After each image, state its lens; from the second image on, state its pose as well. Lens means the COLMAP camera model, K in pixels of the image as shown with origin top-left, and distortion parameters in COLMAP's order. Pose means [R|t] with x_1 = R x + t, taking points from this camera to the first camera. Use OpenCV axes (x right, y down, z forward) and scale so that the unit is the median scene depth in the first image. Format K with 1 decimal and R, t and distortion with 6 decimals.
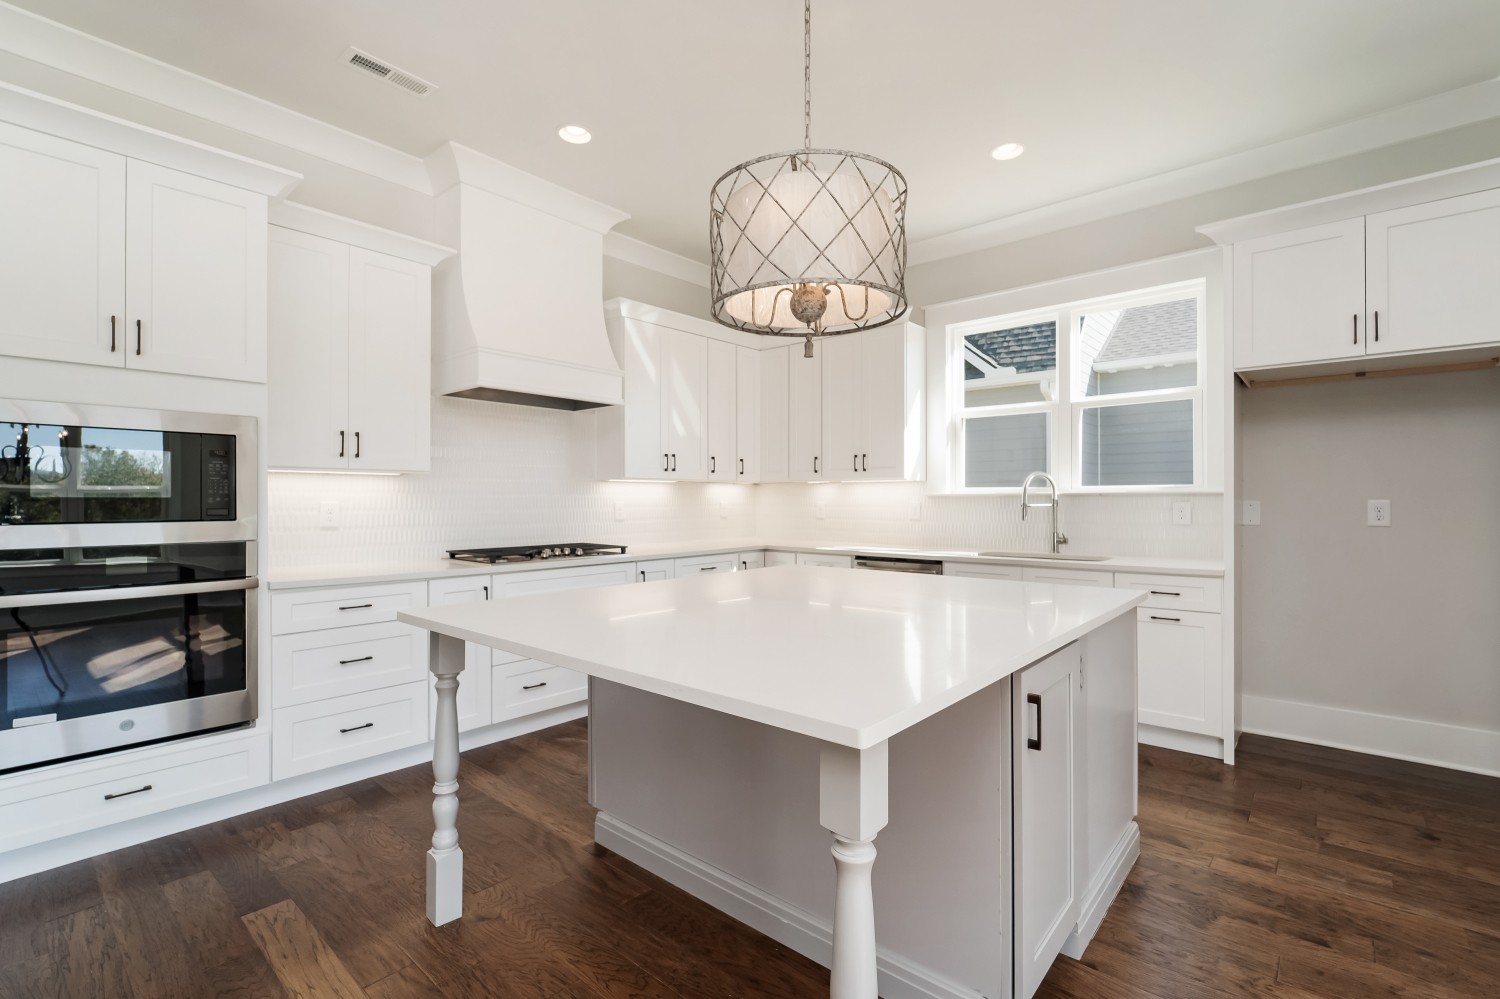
lens RADIAL K [[656.7, 0, 755.7], [0, 656.7, 499.5], [0, 0, 1]] dist [-0.003286, 0.001190]
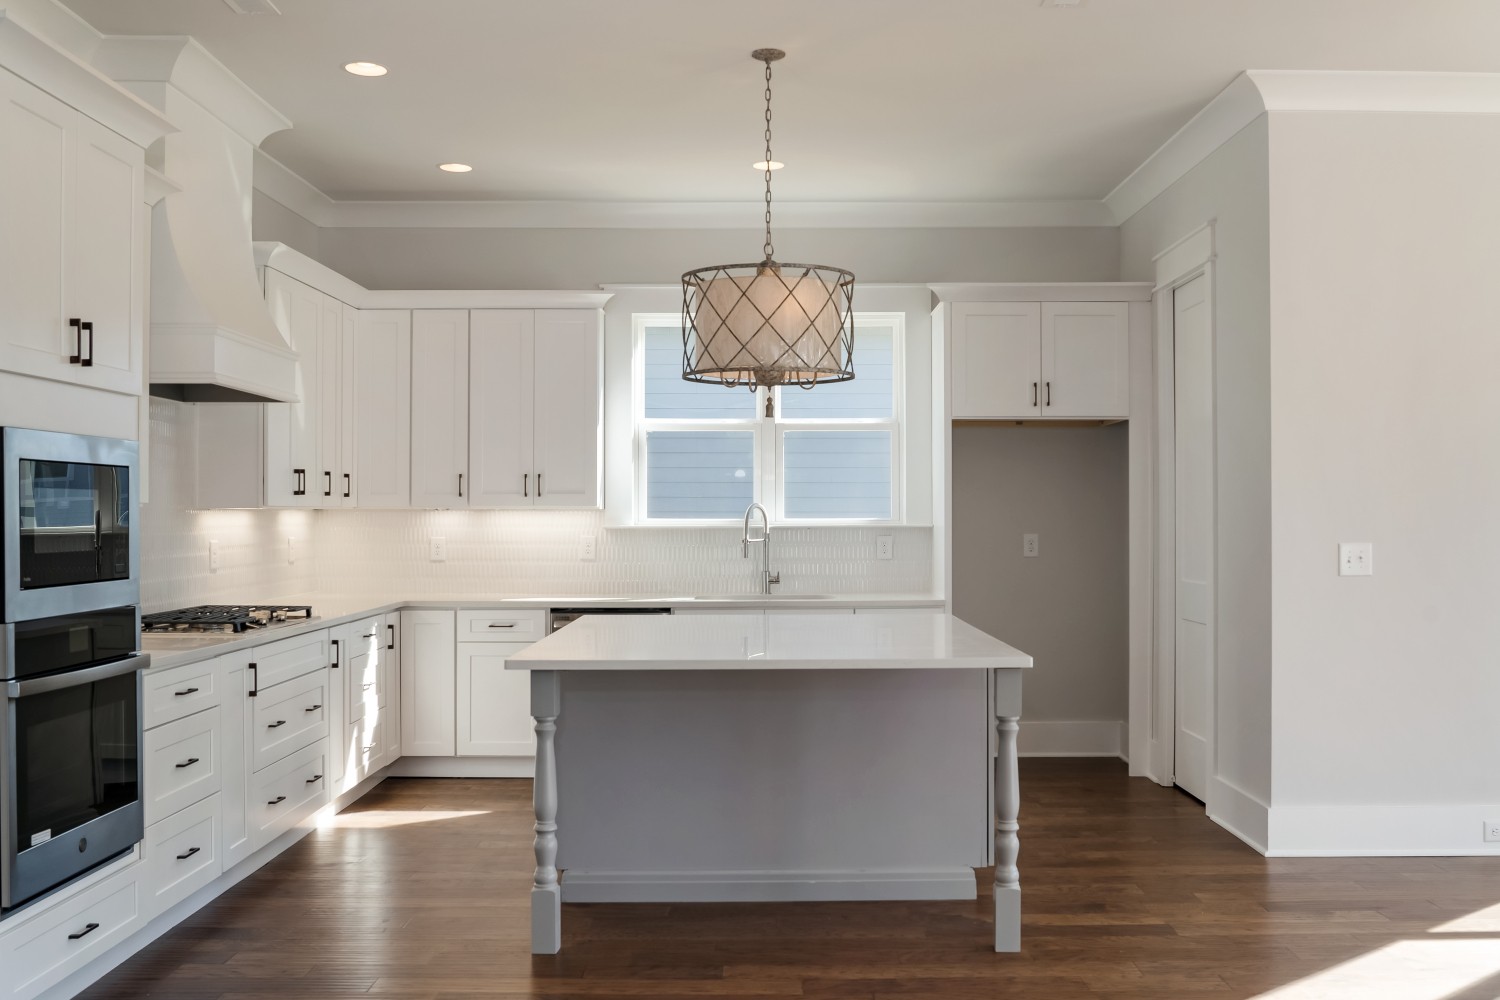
lens RADIAL K [[1402.5, 0, 749.8], [0, 1402.5, 500.4], [0, 0, 1]] dist [0.031288, 0.000000]
pose [[0.761968, 0.006855, 0.647578, -0.795392], [0.000331, 0.999940, -0.010974, -0.024623], [-0.647614, 0.008576, 0.761920, -0.433967]]
